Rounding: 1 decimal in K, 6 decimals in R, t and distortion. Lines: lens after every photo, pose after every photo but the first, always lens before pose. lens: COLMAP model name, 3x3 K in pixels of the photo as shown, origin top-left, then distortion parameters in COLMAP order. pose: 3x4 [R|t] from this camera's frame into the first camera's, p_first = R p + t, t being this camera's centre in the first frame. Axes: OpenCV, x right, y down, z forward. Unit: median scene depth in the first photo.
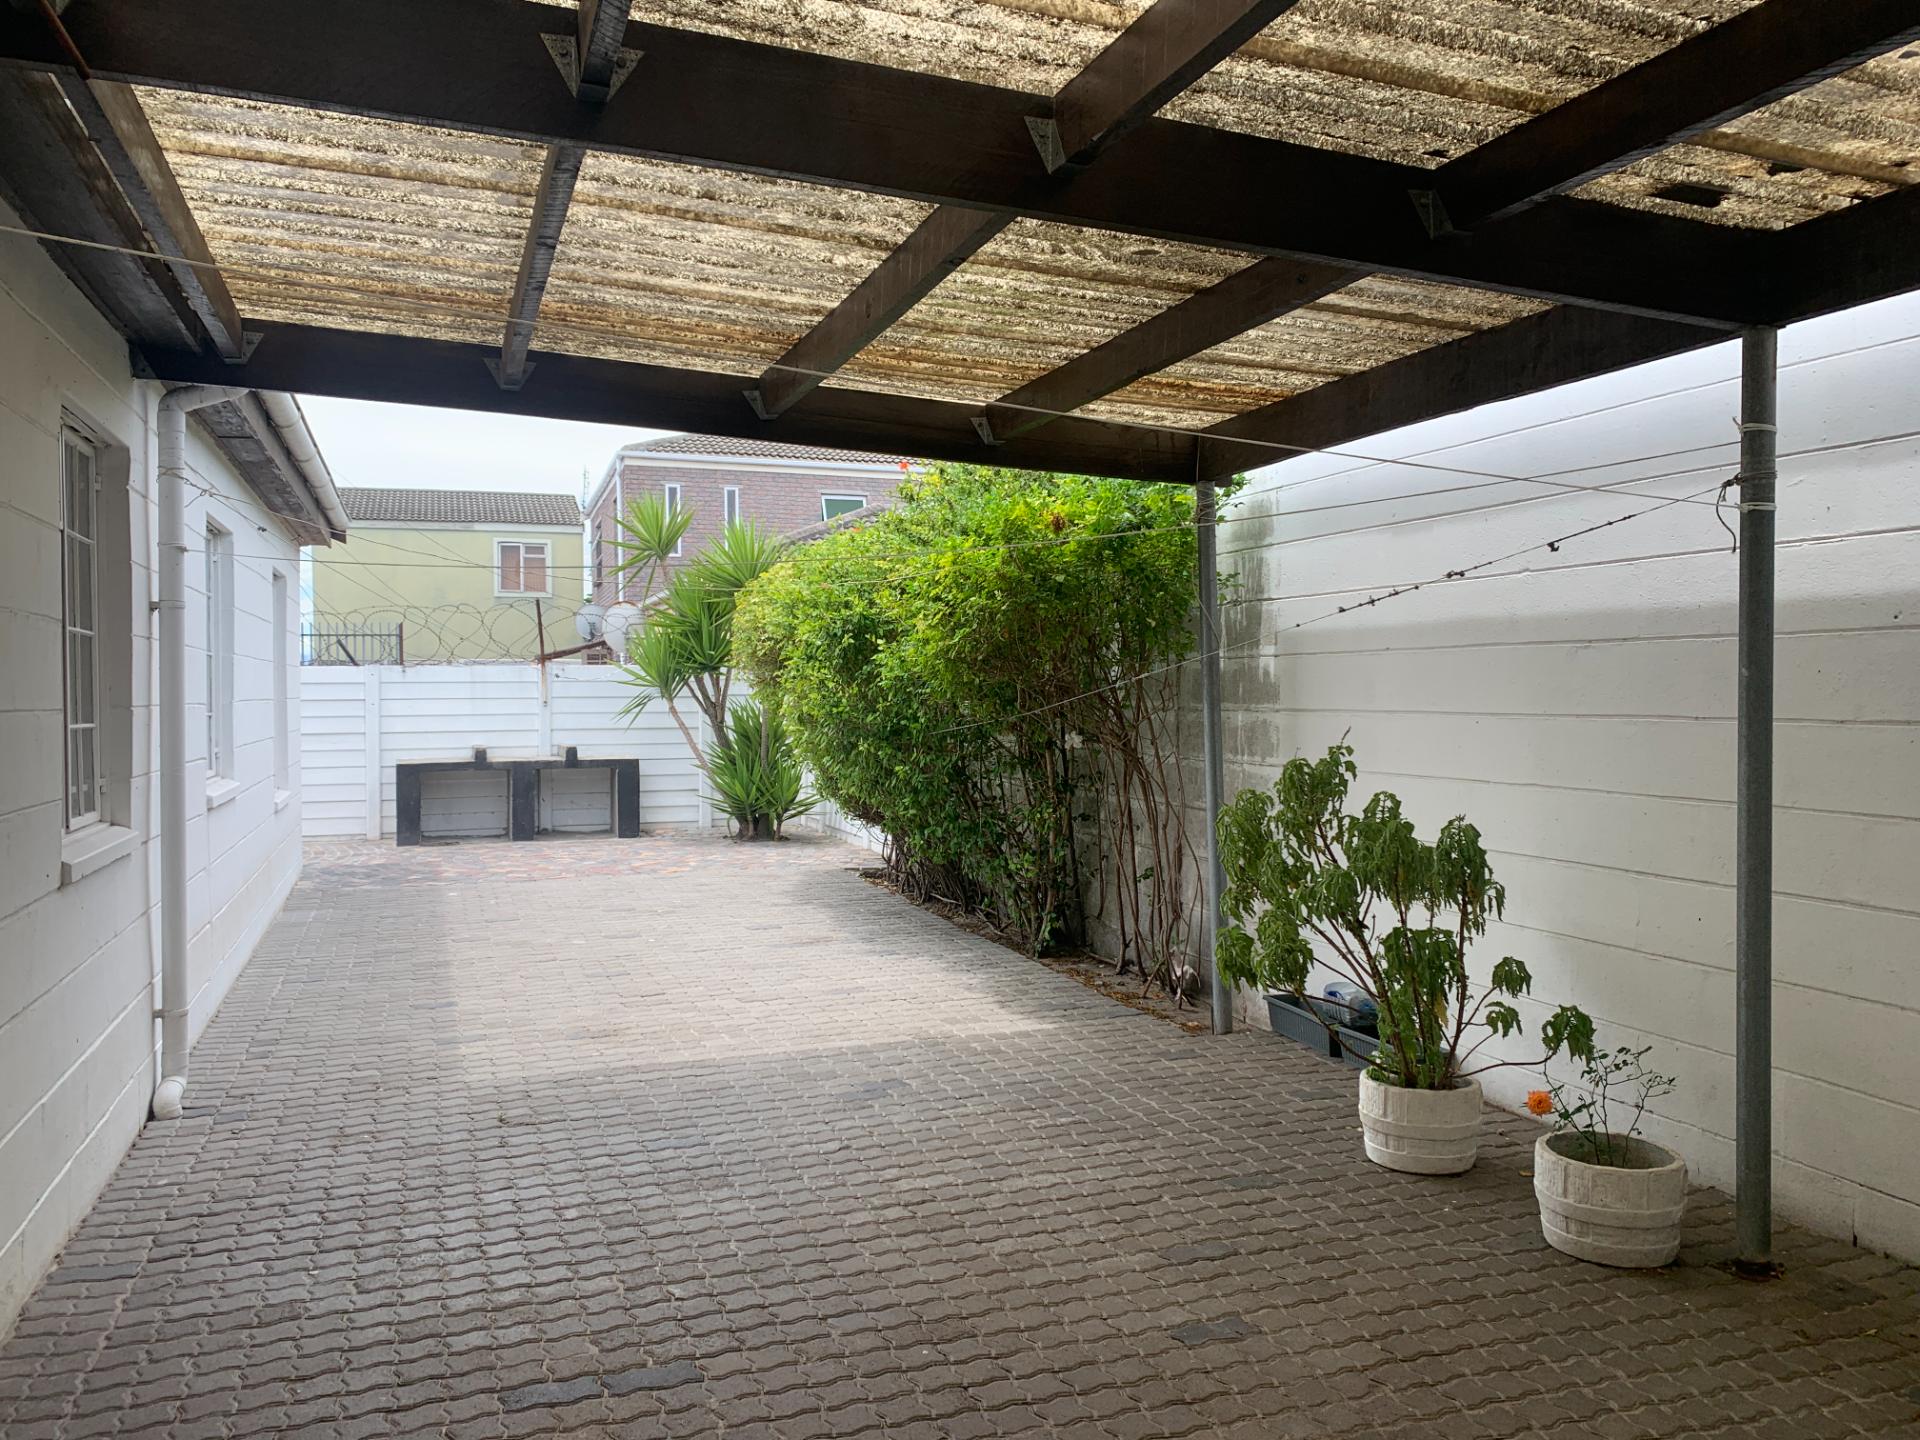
lens RADIAL K [[1451.8, 0, 954.9], [0, 1451.8, 710.9], [0, 0, 1]] dist [0.063748, -0.098975]
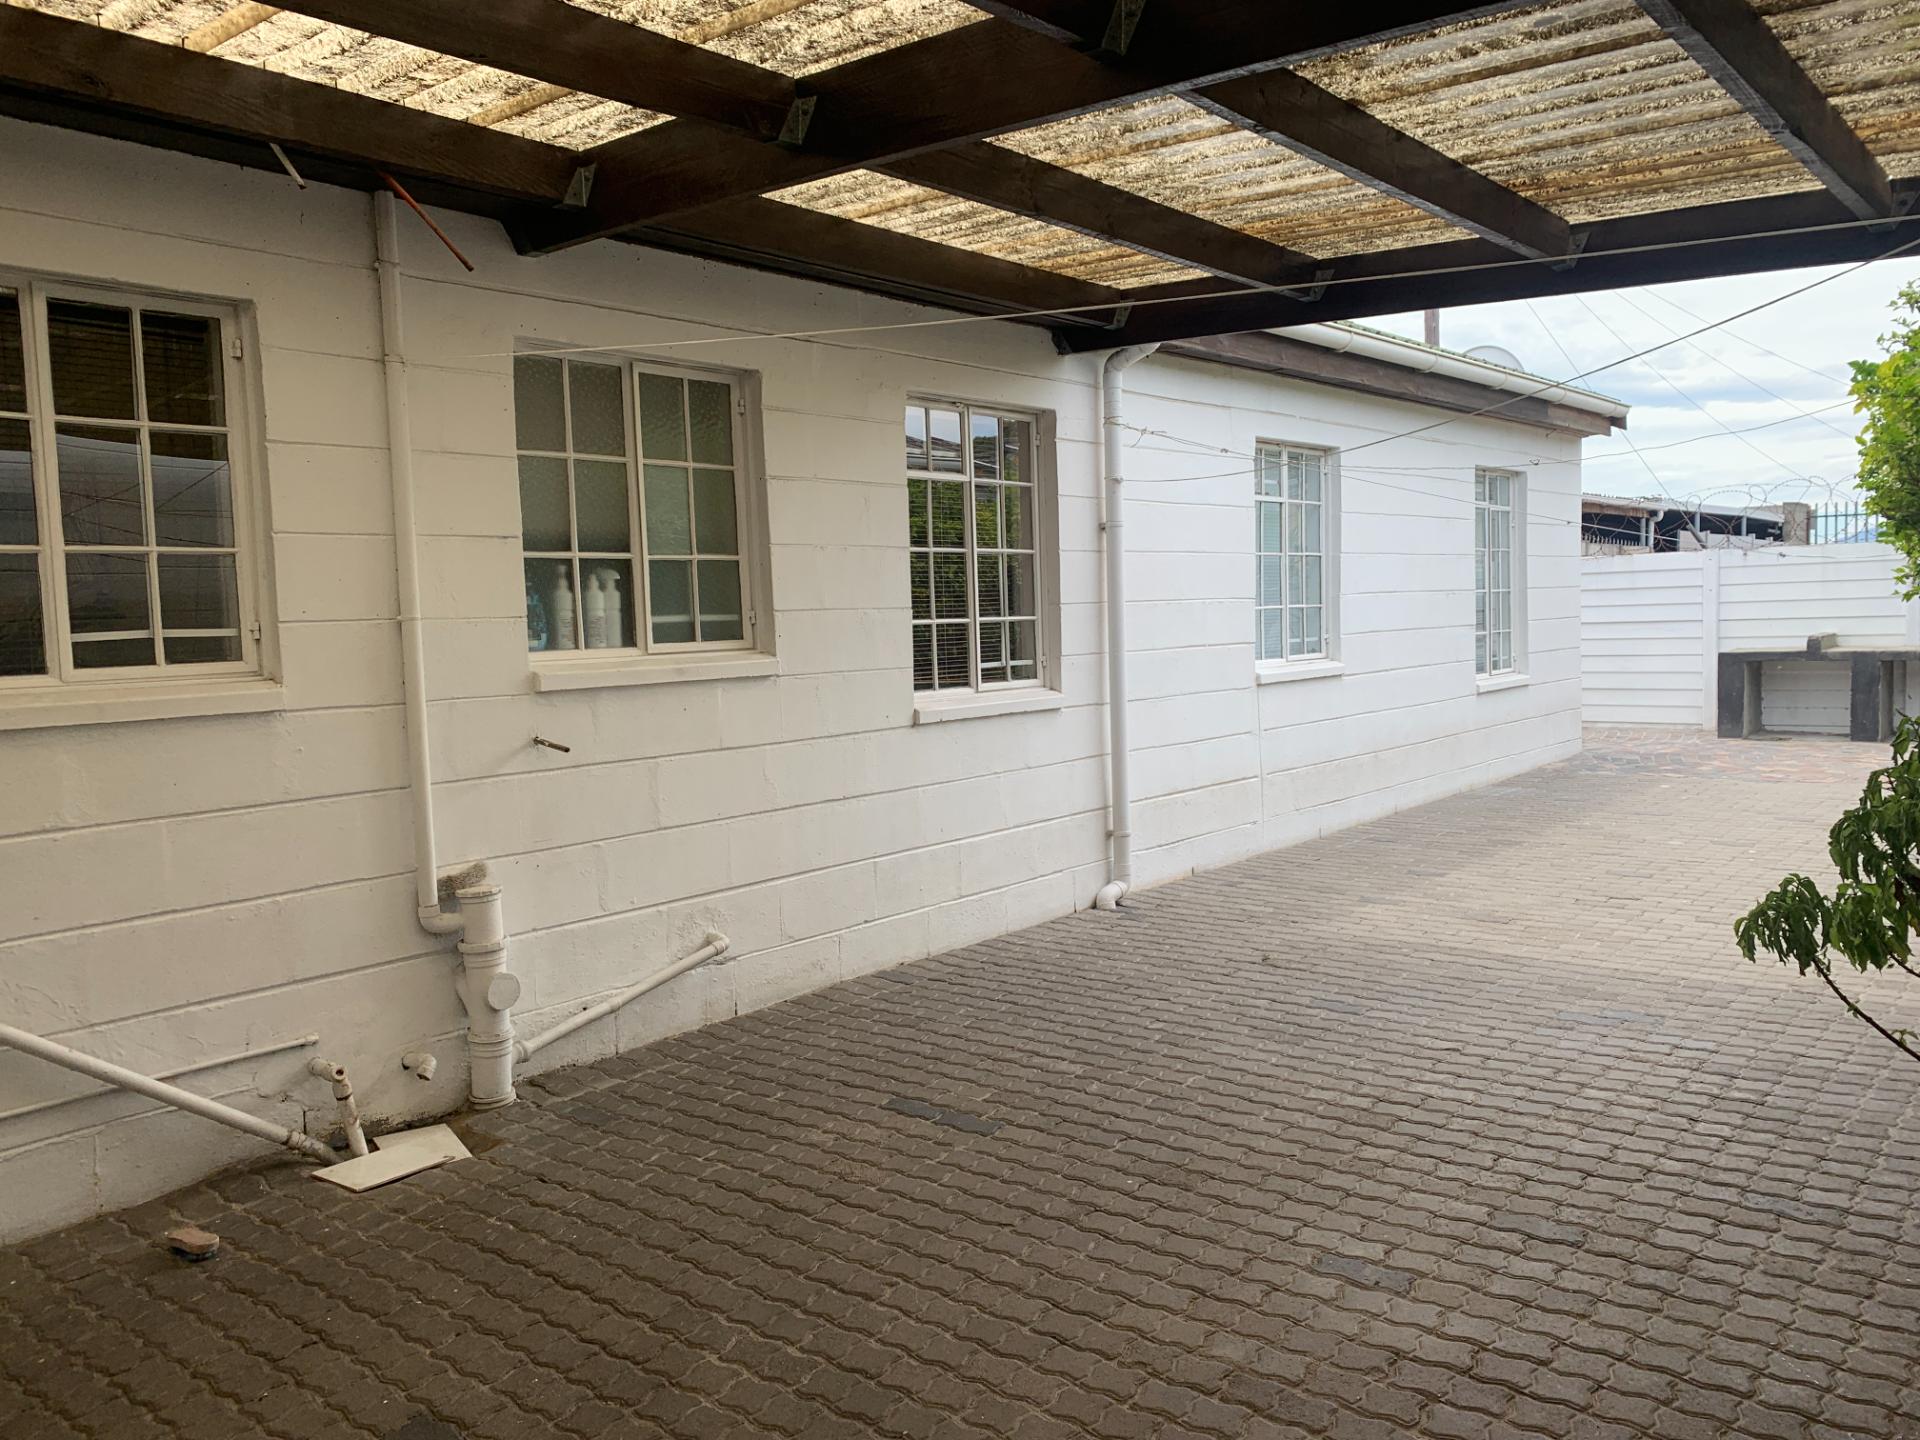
lens RADIAL K [[1451.8, 0, 954.9], [0, 1451.8, 710.9], [0, 0, 1]] dist [0.063748, -0.098975]
pose [[0.506746, 0.046017, -0.860866, 0.638483], [0.018401, 0.997769, 0.064167, 0.010346], [0.861899, -0.048358, 0.504769, 0.267703]]
